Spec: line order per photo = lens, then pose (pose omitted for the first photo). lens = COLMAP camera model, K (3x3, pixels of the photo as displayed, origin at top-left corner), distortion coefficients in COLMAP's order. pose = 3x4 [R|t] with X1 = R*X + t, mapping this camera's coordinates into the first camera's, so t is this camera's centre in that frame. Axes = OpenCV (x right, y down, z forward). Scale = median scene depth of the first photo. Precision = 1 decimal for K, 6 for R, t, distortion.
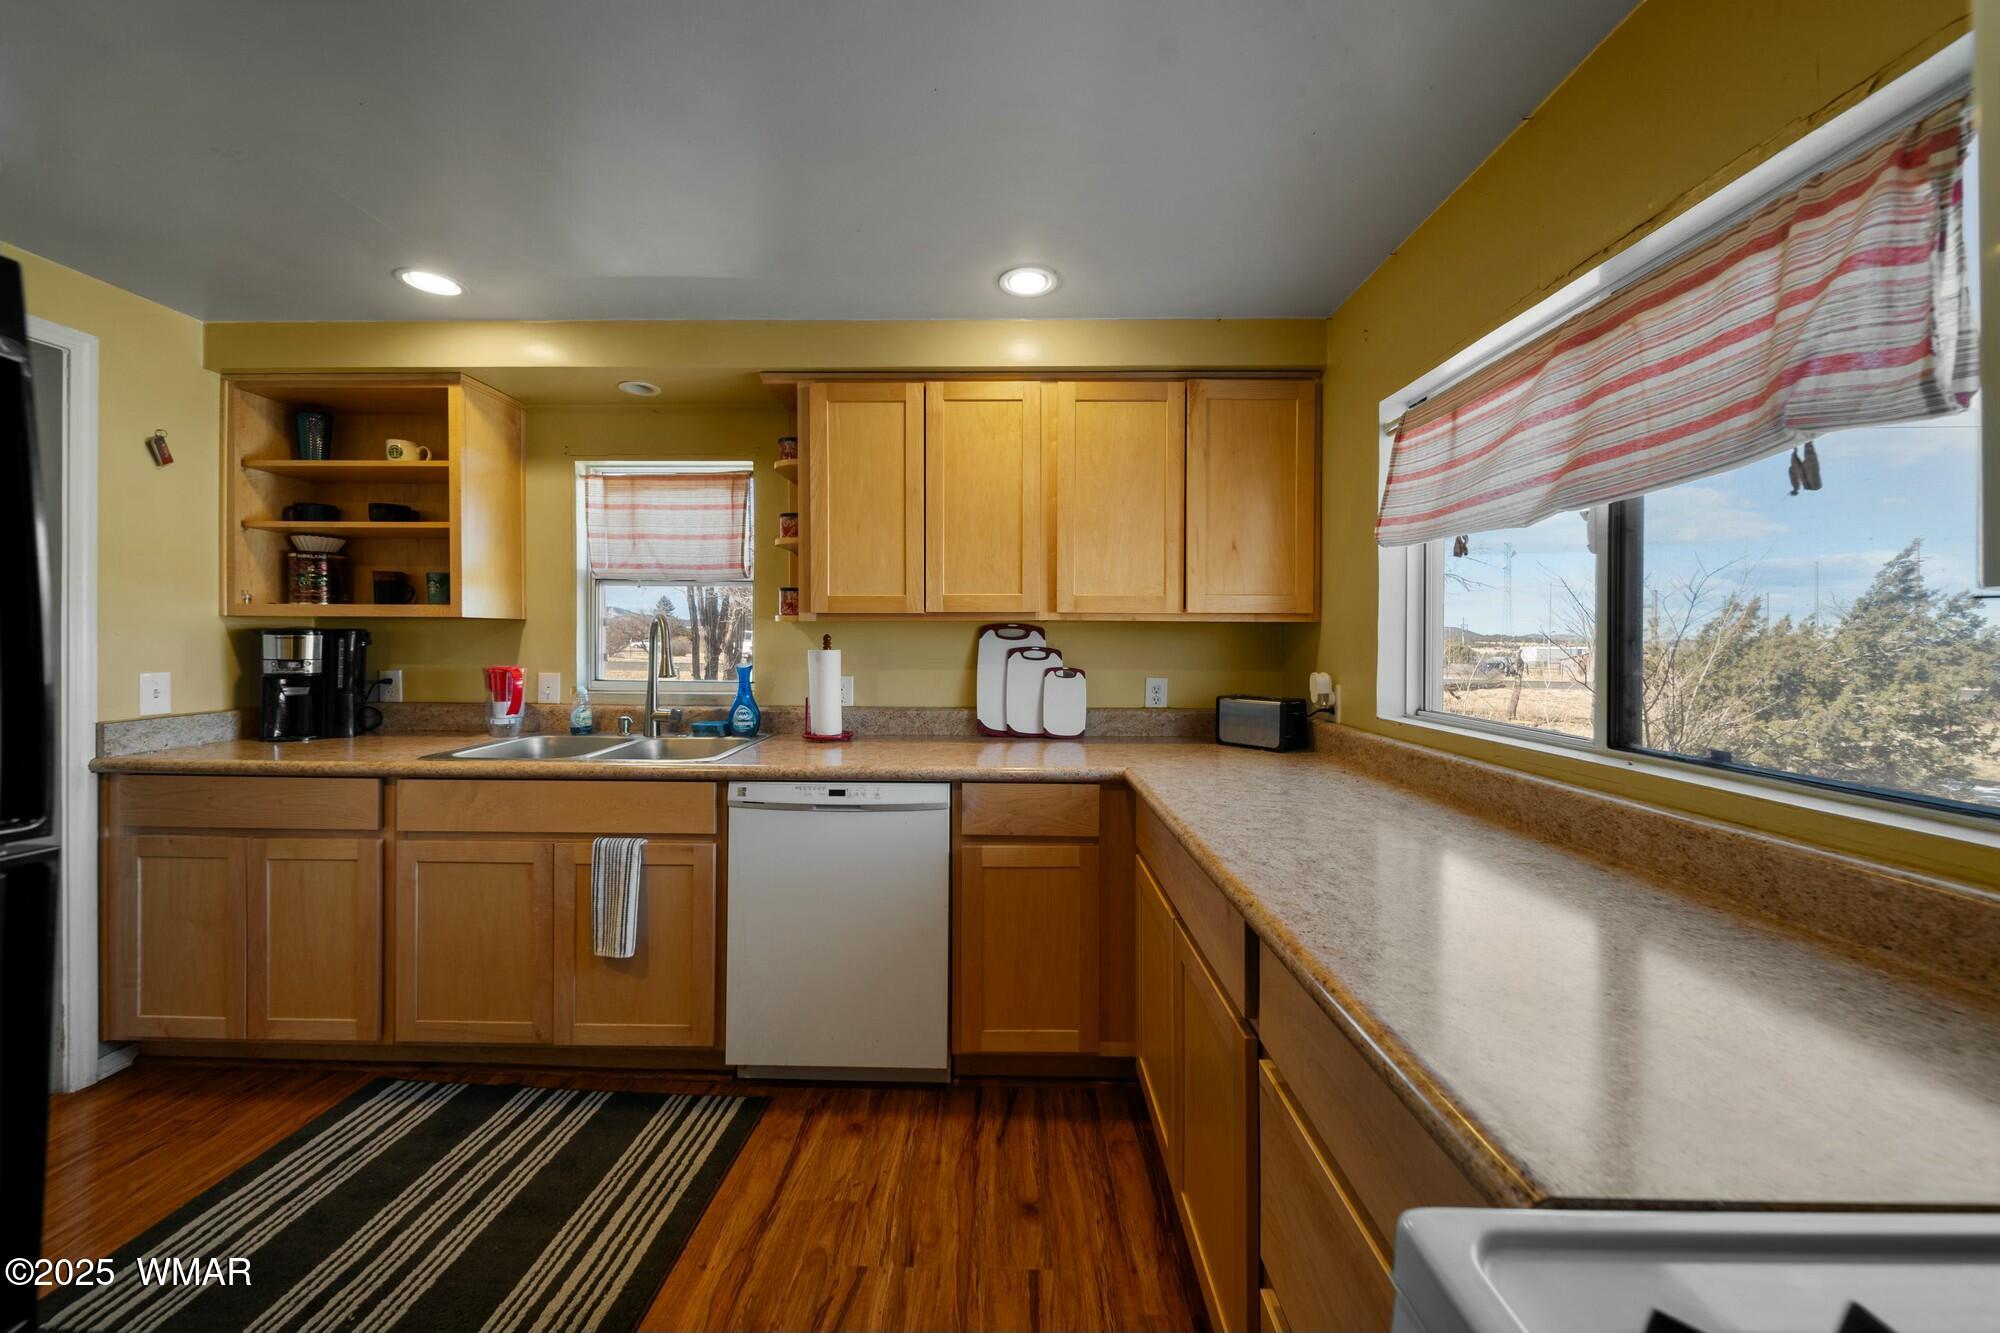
lens RADIAL K [[735.8, 0, 1009.5], [0, 735.8, 631.3], [0, 0, 1]] dist [0.000475, -0.000012]
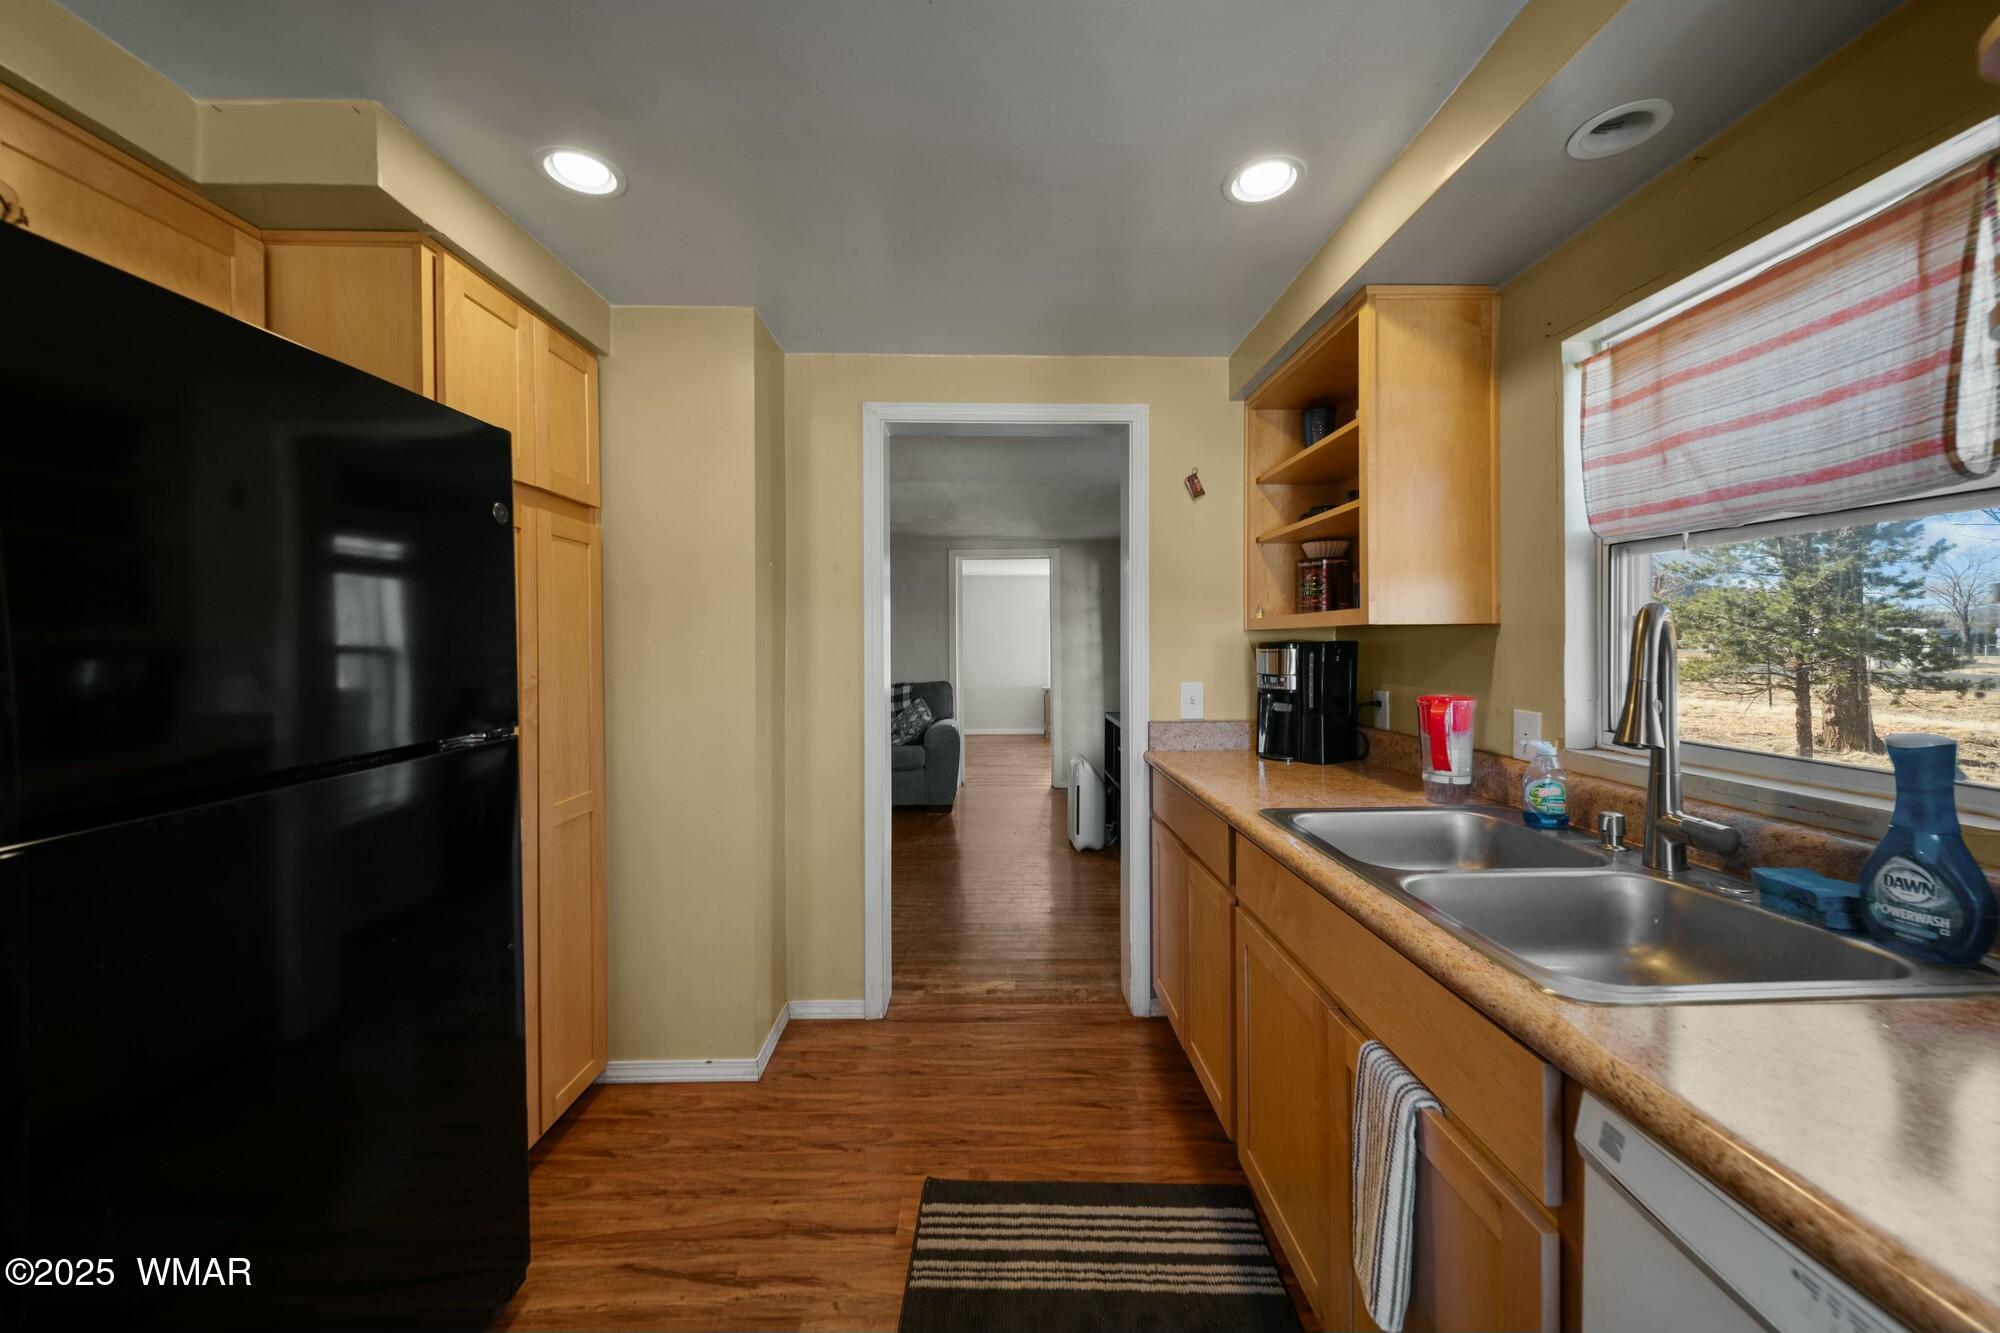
lens RADIAL K [[722.8, 0, 990.2], [0, 722.8, 646.8], [0, 0, 1]] dist [0.000681, -0.000092]
pose [[0.020425, -0.000919, -0.999791, -0.044931], [0.012436, 0.999922, -0.000665, -0.001218], [0.999714, -0.012419, 0.020434, 0.610981]]
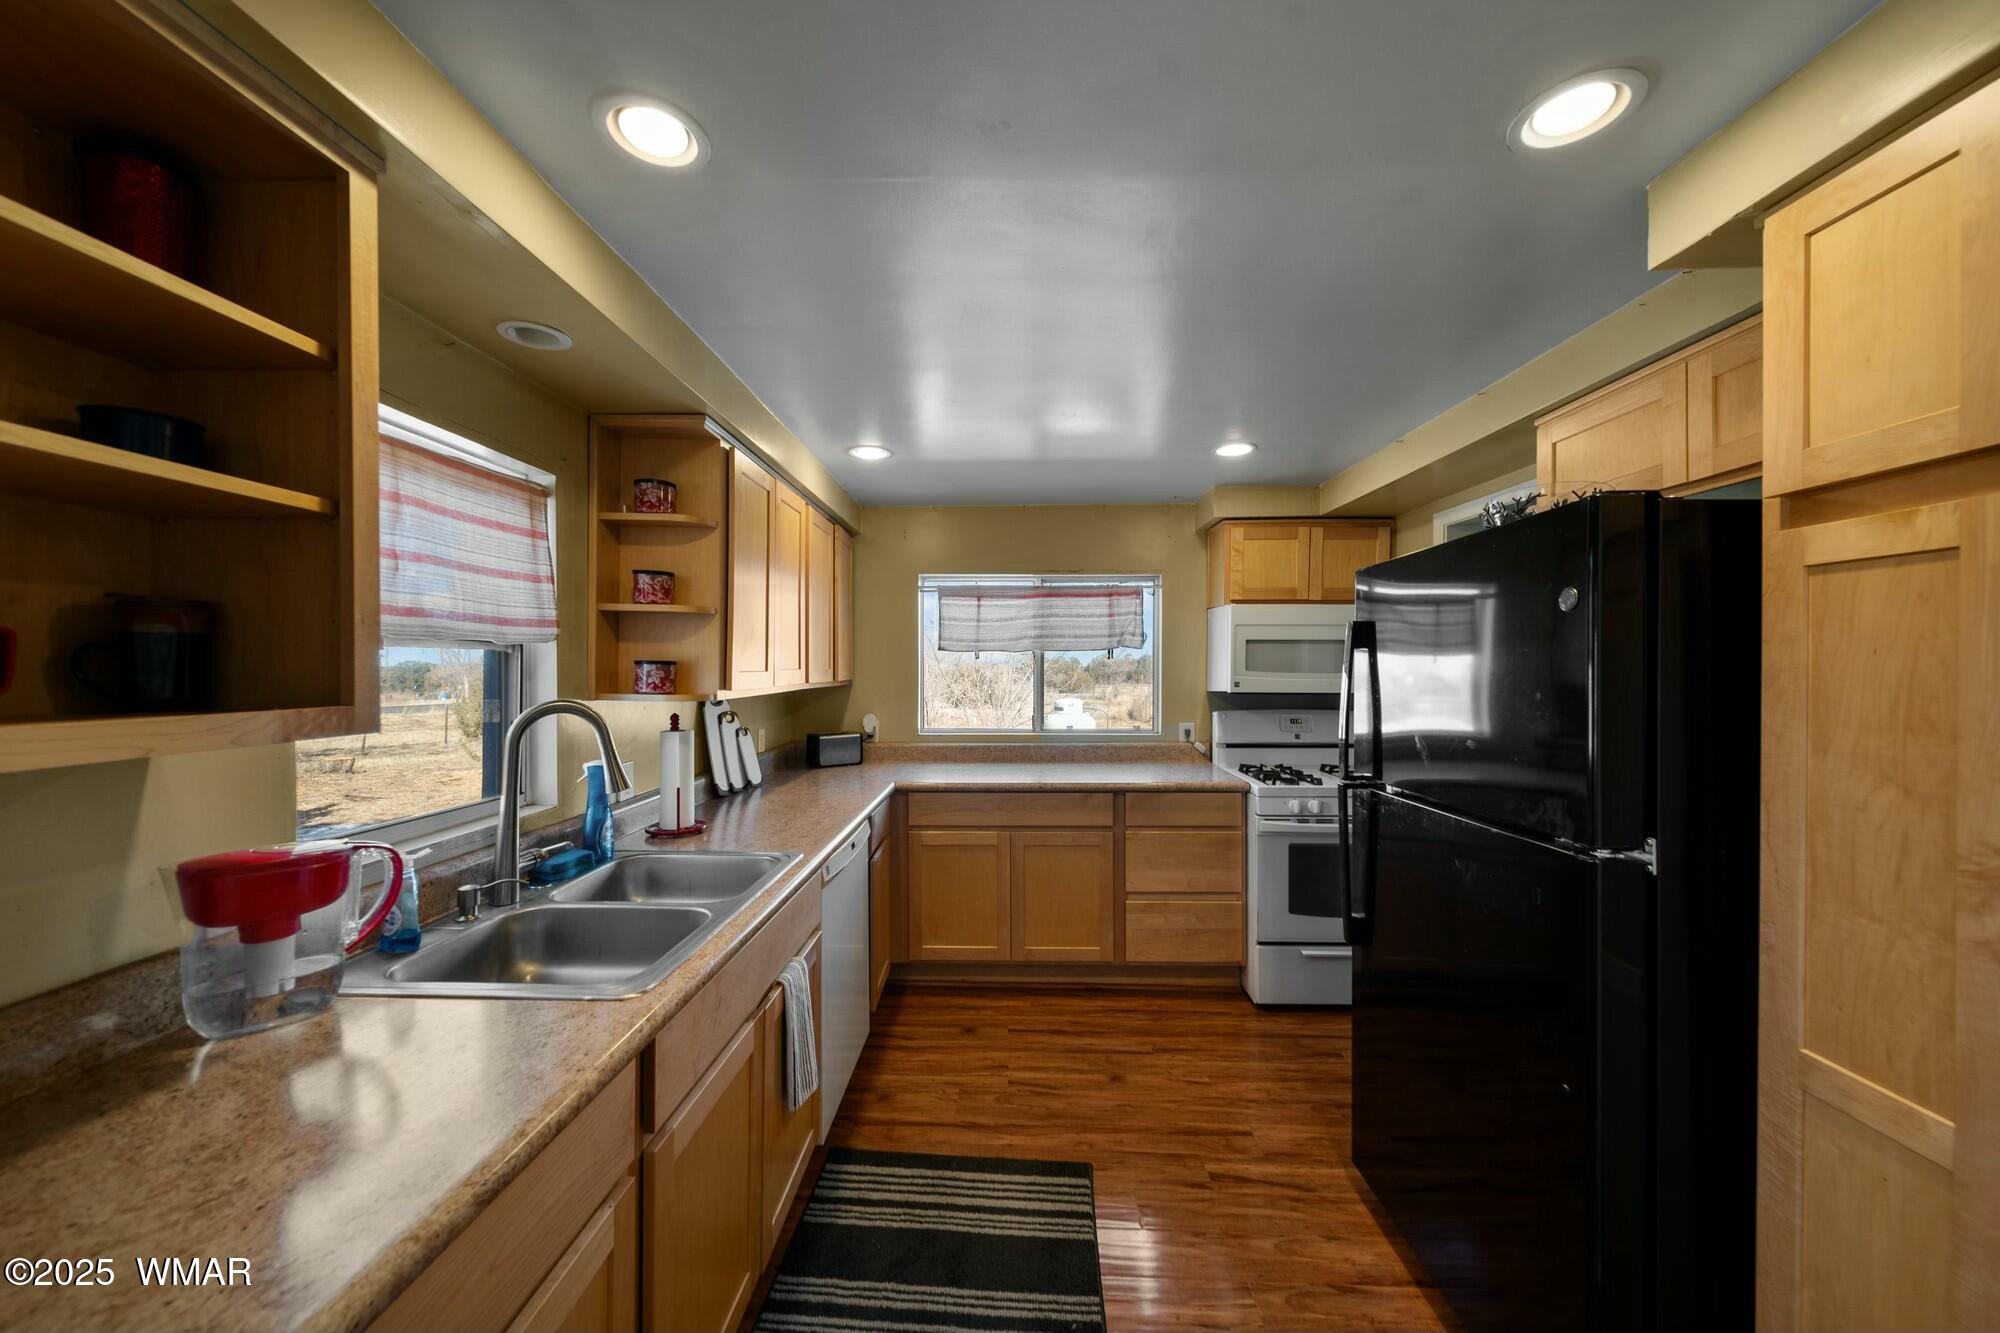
lens RADIAL K [[812.2, 0, 955.0], [0, 812.2, 639.9], [0, 0, 1]] dist [-0.000791, -0.000033]
pose [[-0.009766, 0.019377, 0.999765, -1.239635], [-0.013452, 0.999719, -0.019508, -0.069849], [-0.999862, -0.013639, -0.009503, 0.684833]]
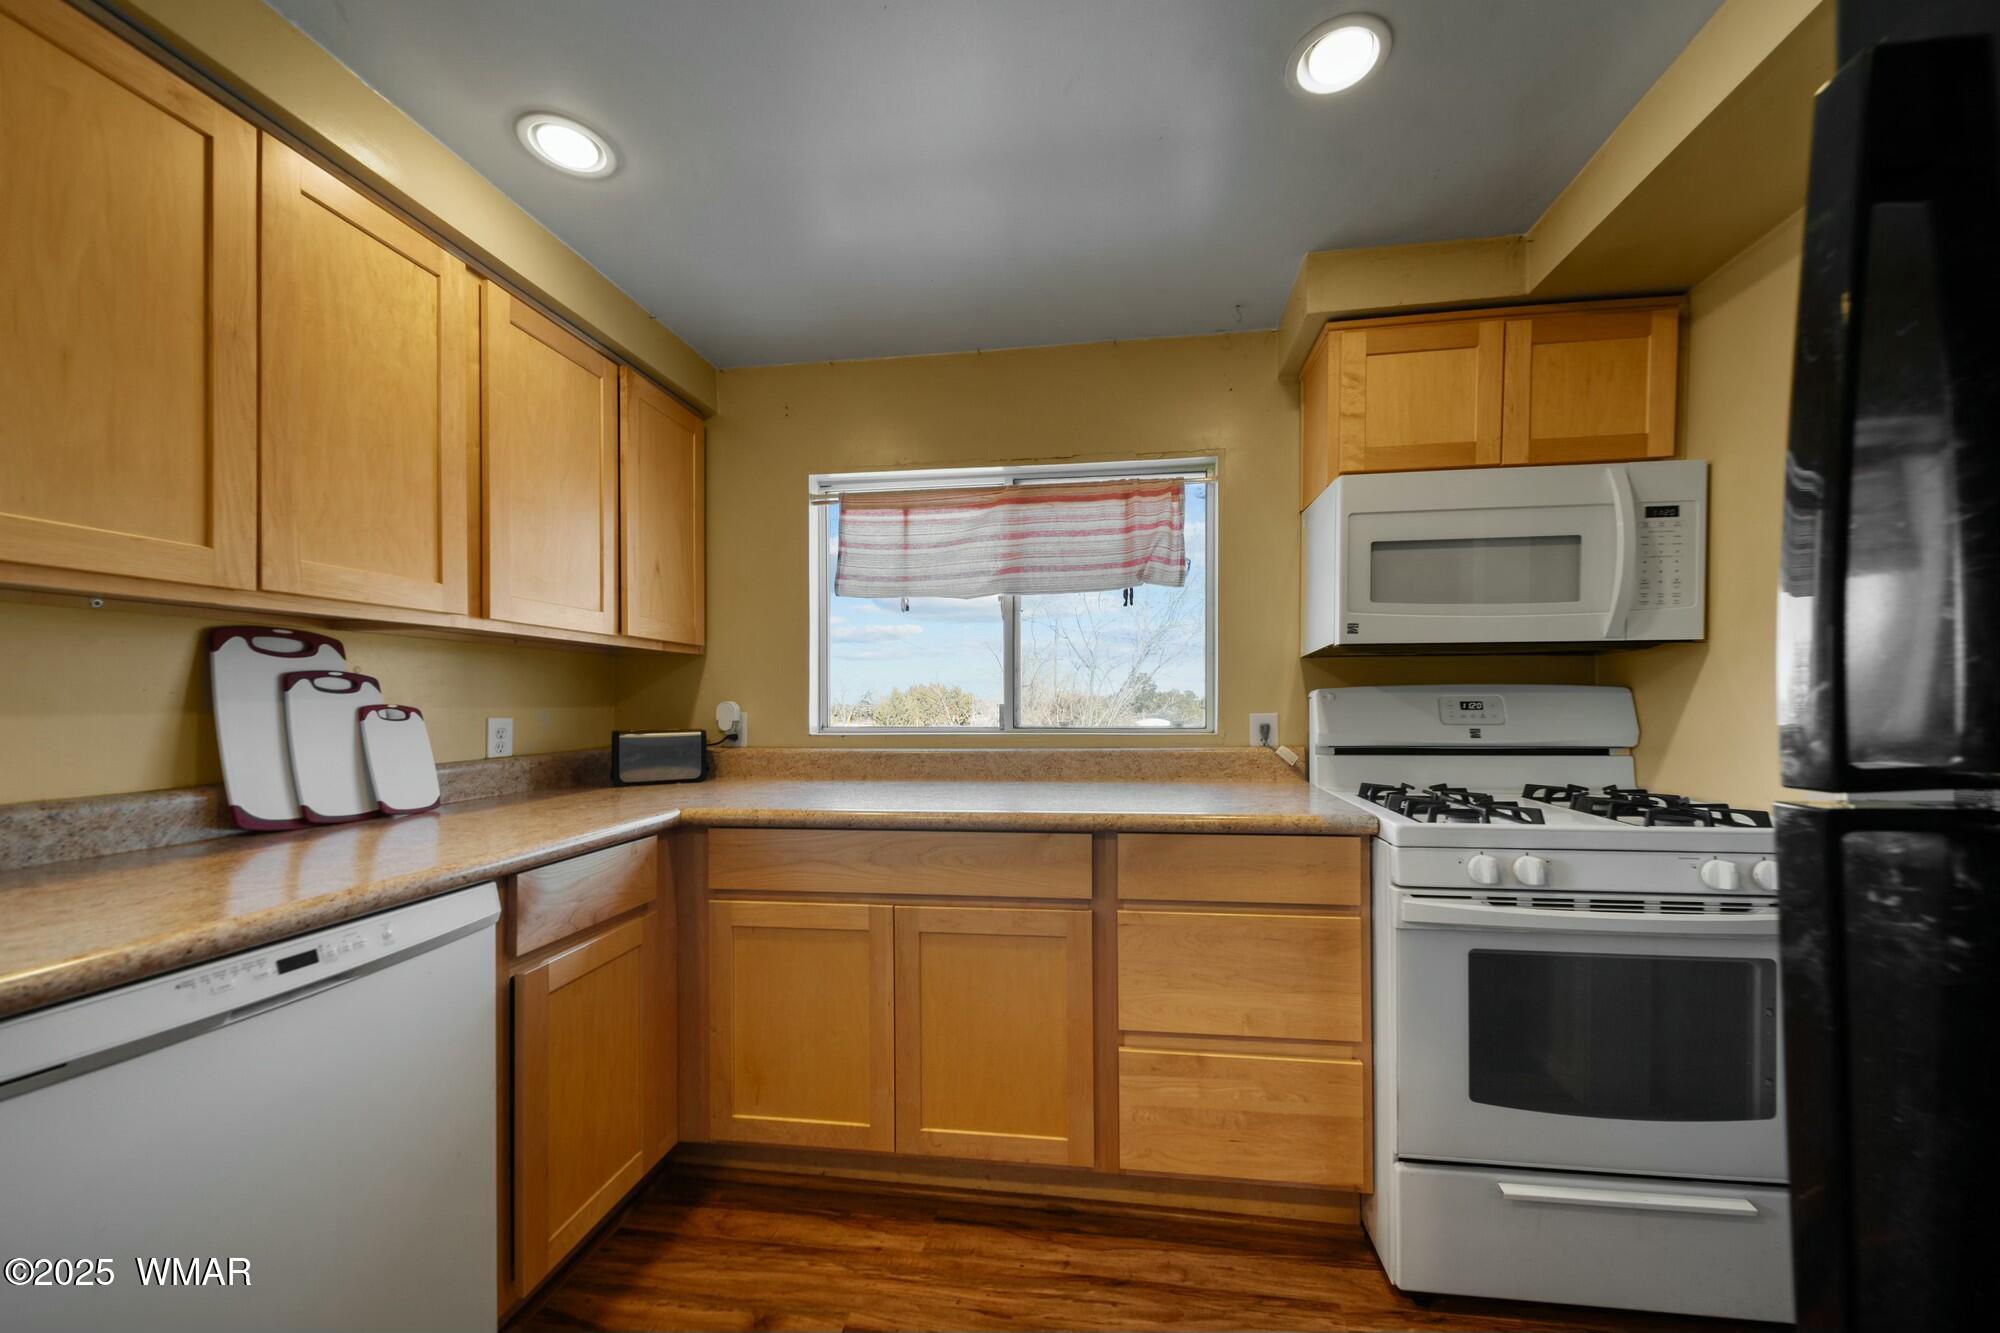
lens RADIAL K [[756.4, 0, 992.8], [0, 756.4, 698.0], [0, 0, 1]] dist [0.003649, 0.000131]
pose [[0.123058, 0.002491, 0.992396, -0.517765], [-0.003356, 0.999992, -0.002094, 0.043276], [-0.992394, -0.003073, 0.123065, 0.406154]]
